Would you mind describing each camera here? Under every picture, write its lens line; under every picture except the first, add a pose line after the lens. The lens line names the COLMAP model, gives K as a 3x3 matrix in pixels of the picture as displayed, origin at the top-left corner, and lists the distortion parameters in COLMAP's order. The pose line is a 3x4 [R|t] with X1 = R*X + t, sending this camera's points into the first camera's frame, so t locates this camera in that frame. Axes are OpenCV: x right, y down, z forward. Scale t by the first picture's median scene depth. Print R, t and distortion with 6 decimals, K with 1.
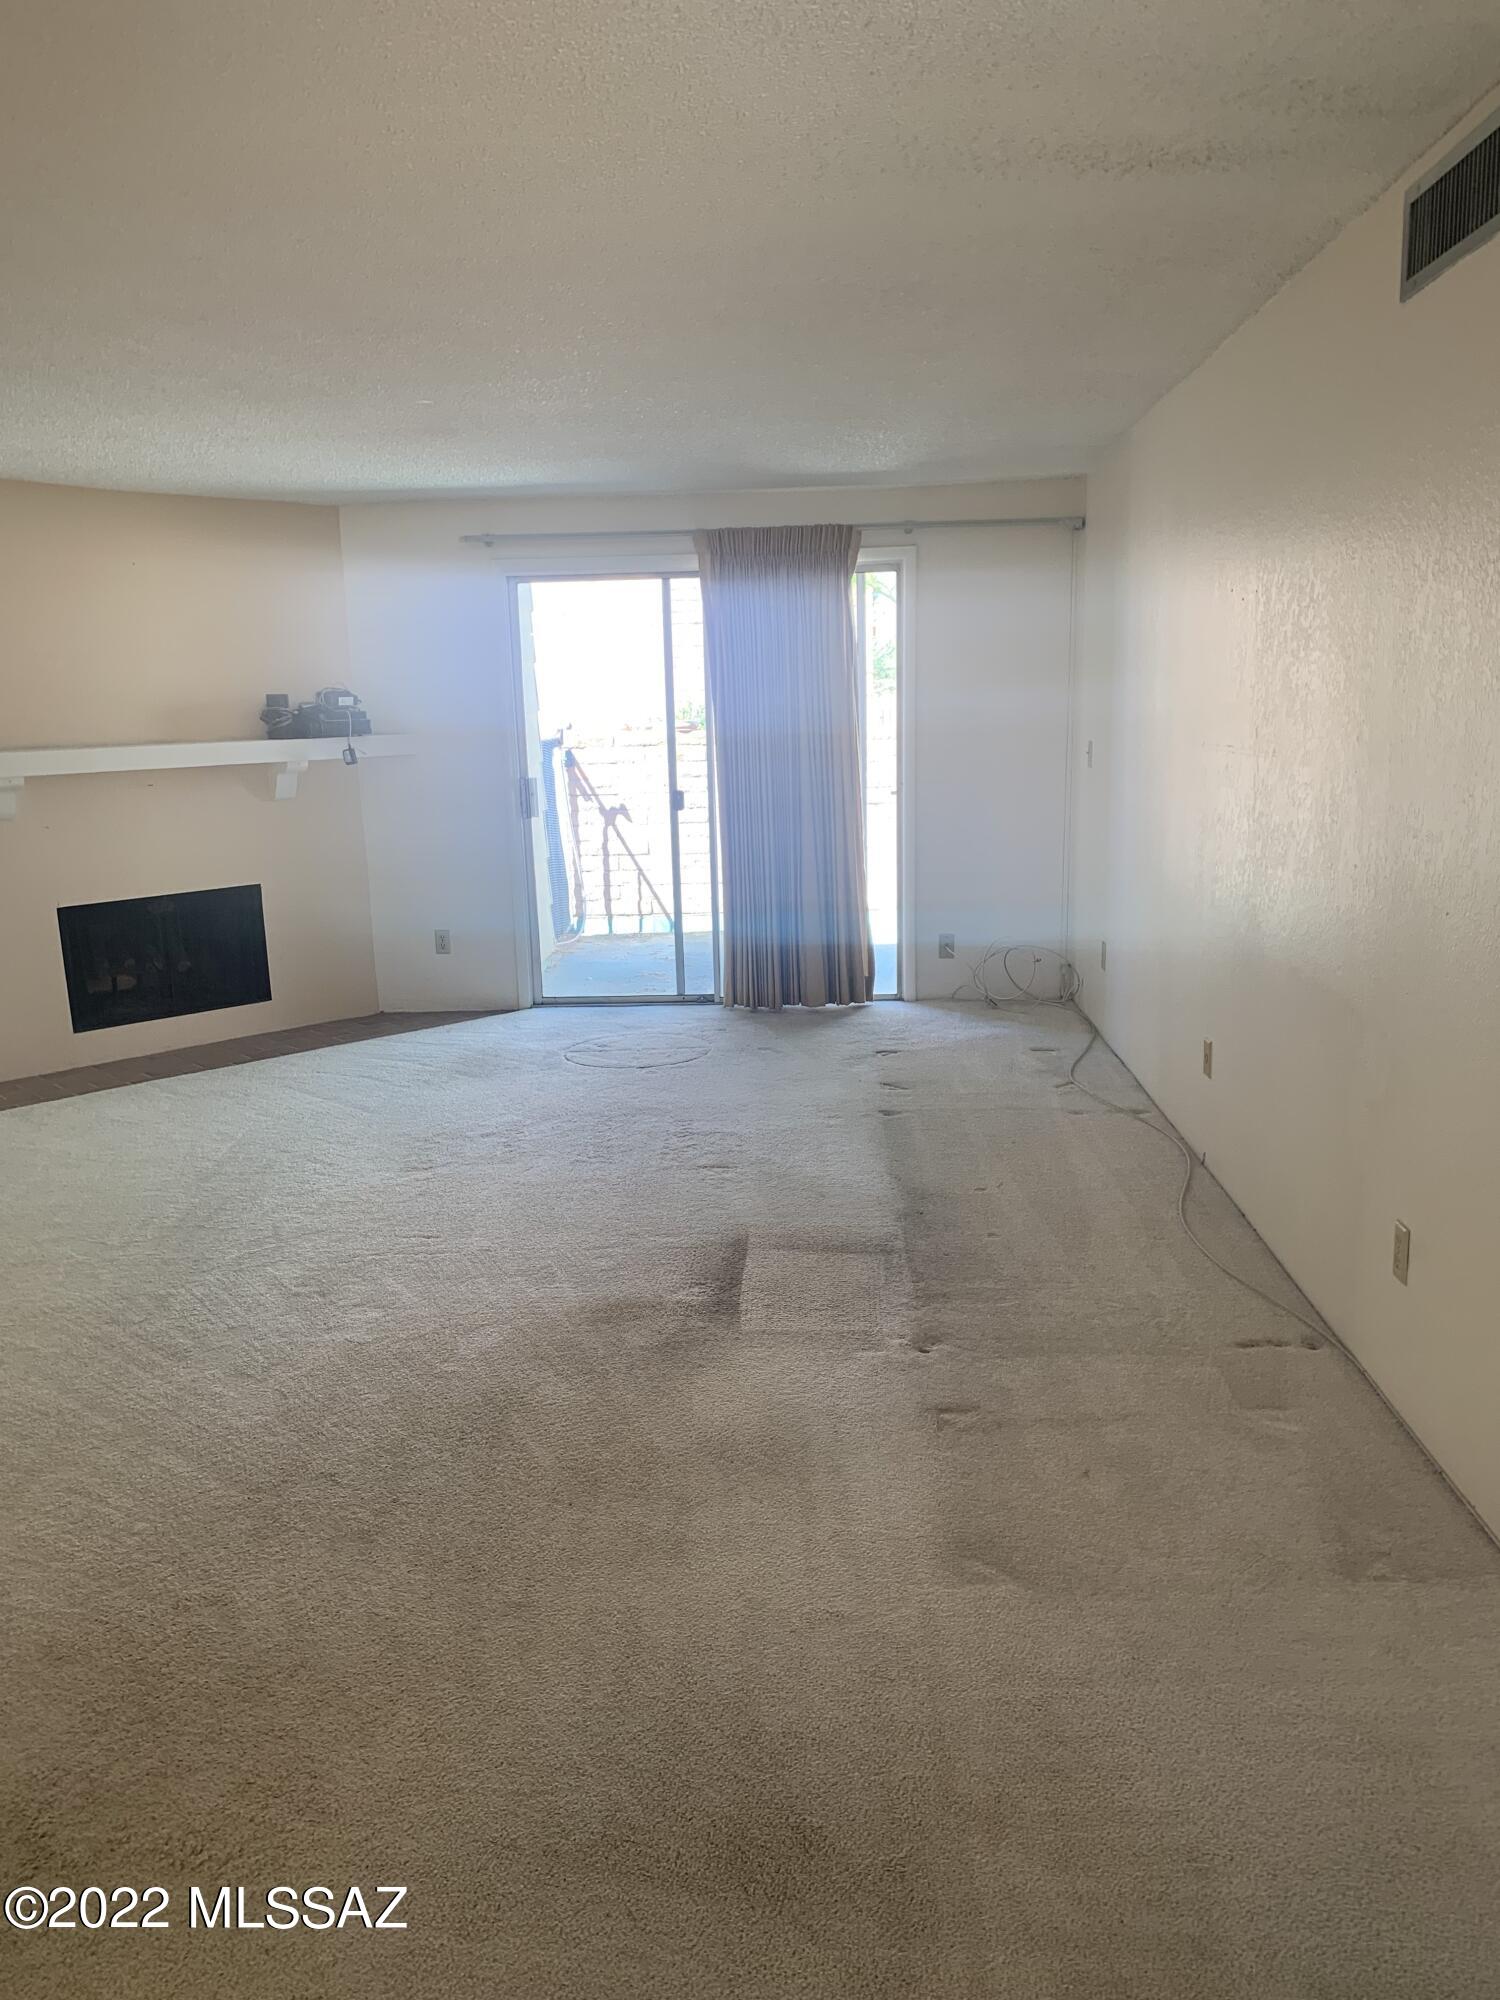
lens RADIAL K [[1514.8, 0, 745.8], [0, 1514.8, 996.8], [0, 0, 1]] dist [0.002938, -0.005090]
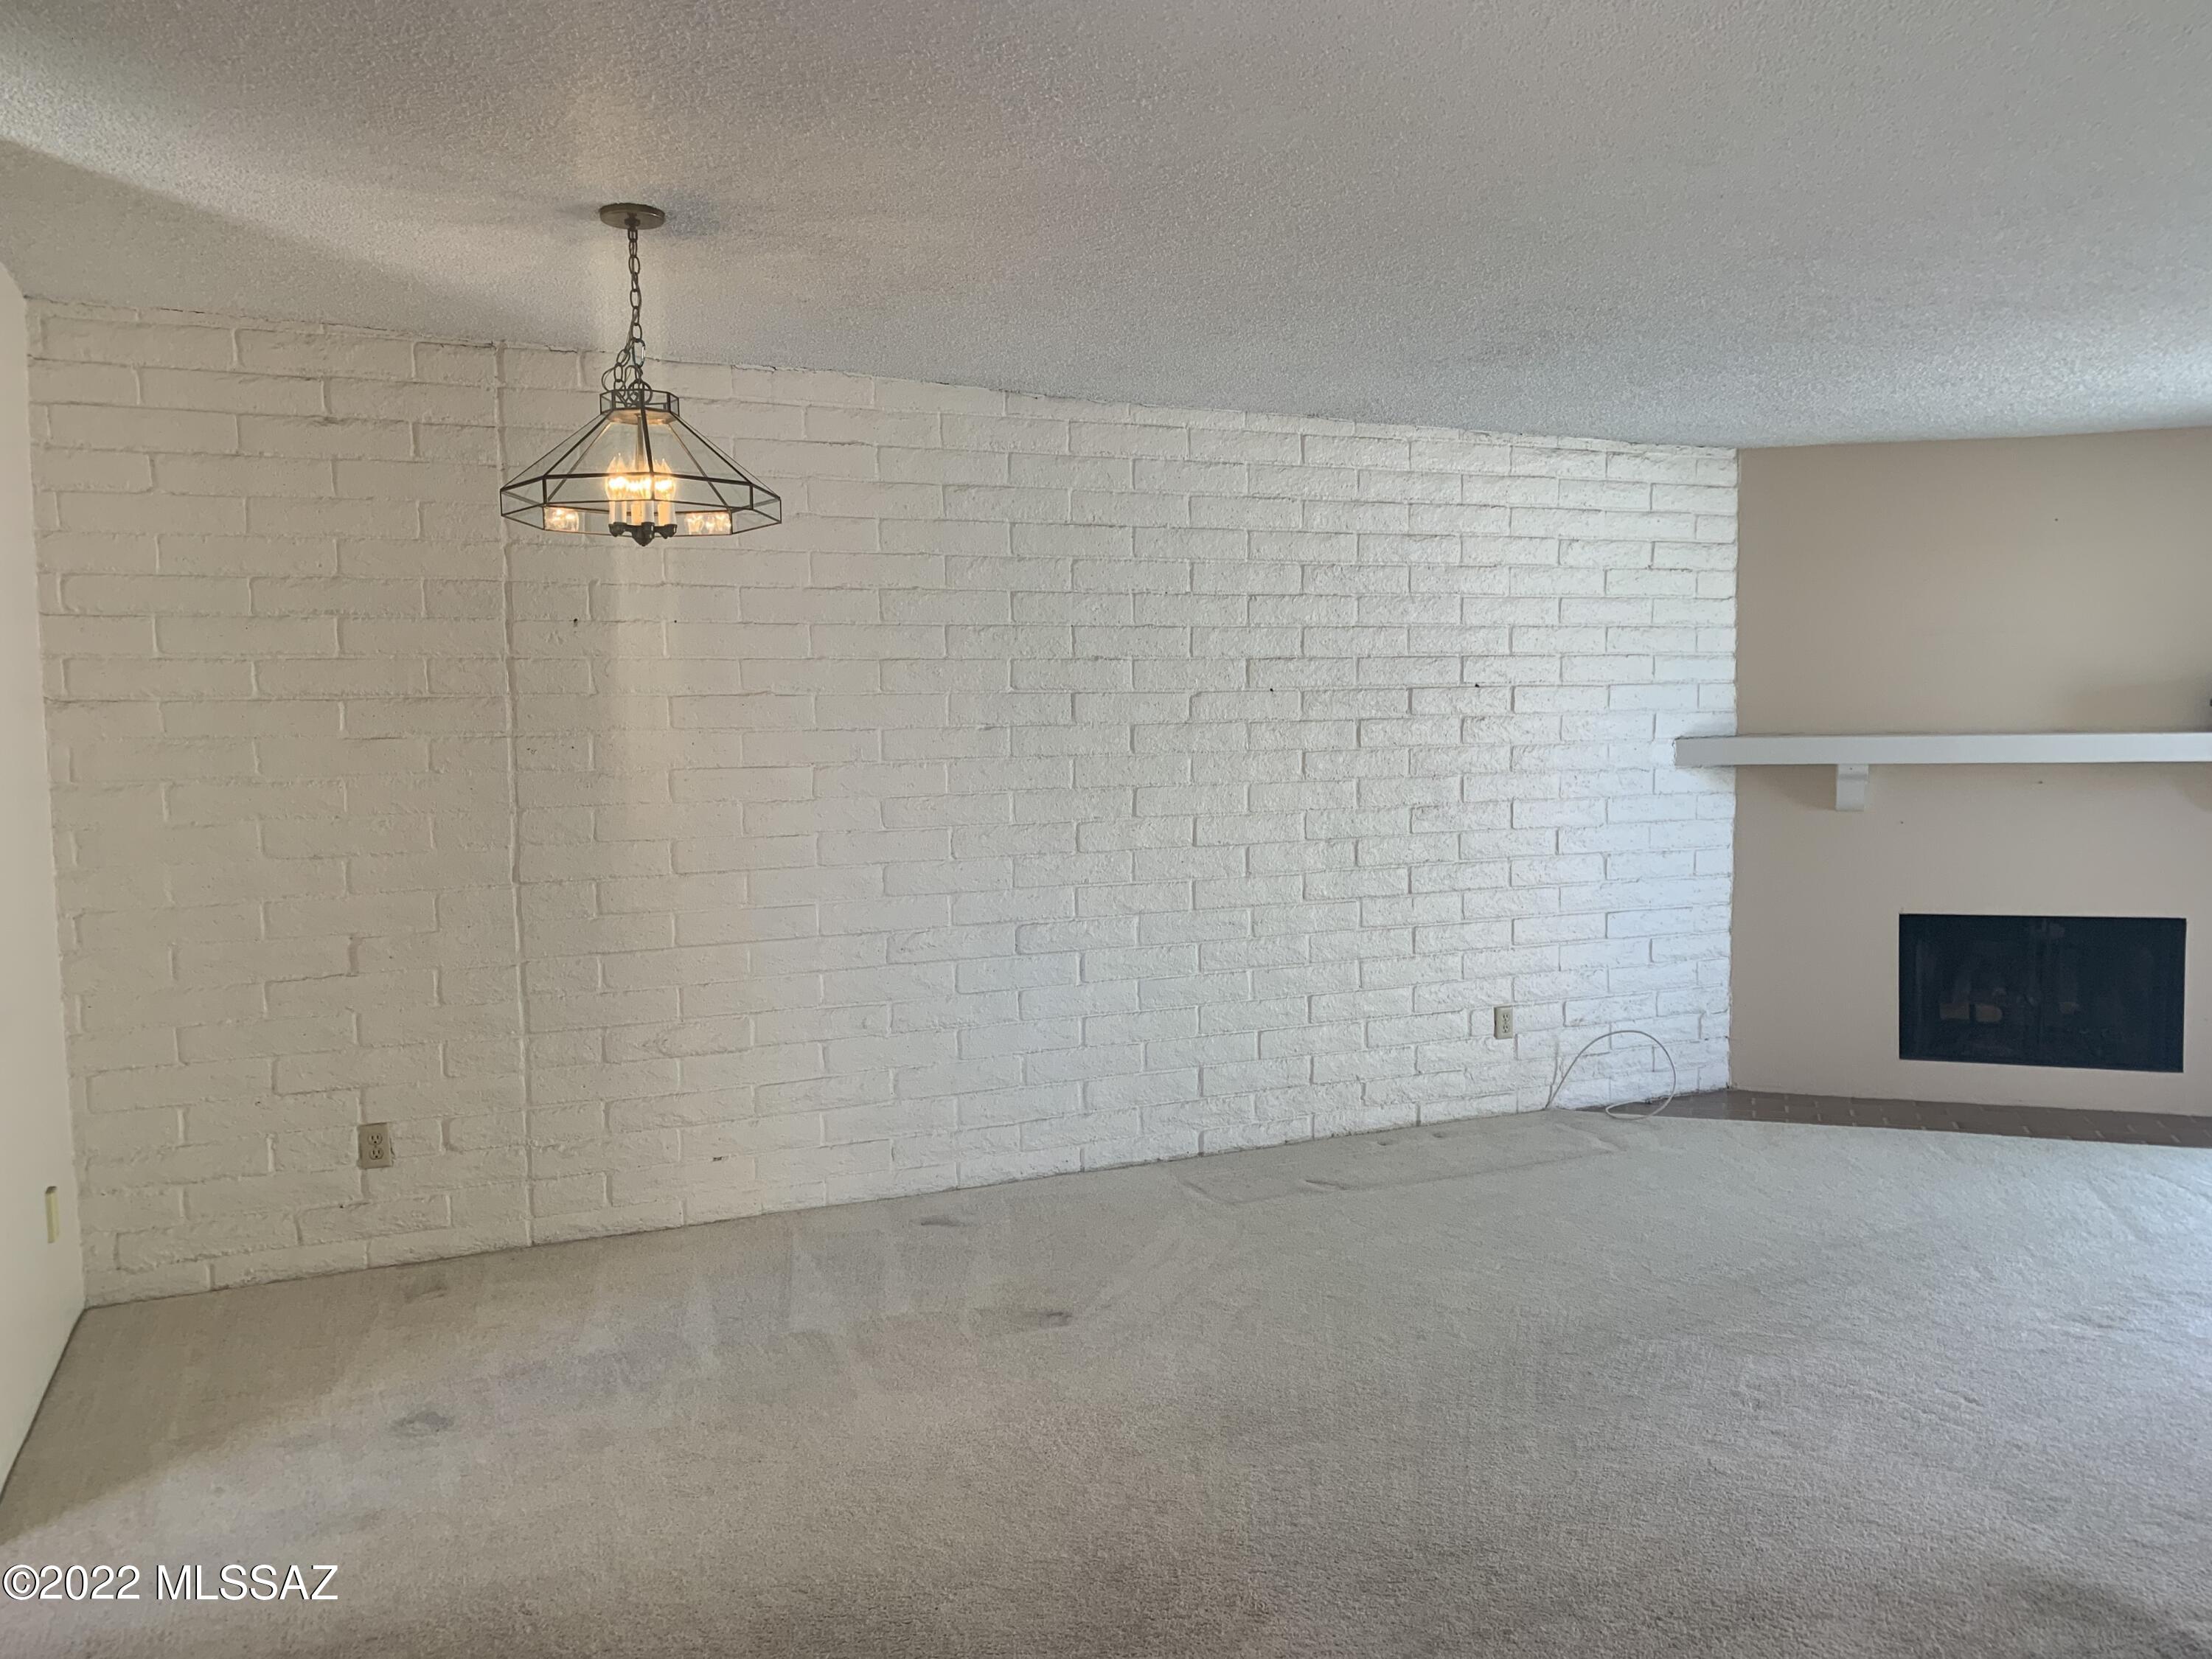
lens RADIAL K [[1675.4, 0, 1100.7], [0, 1675.4, 833.5], [0, 0, 1]] dist [0.002938, -0.005090]
pose [[0.440499, 0.079516, -0.894225, 0.232630], [-0.171070, 0.985253, 0.003340, -0.032042], [0.881303, 0.151503, 0.447606, 0.169130]]
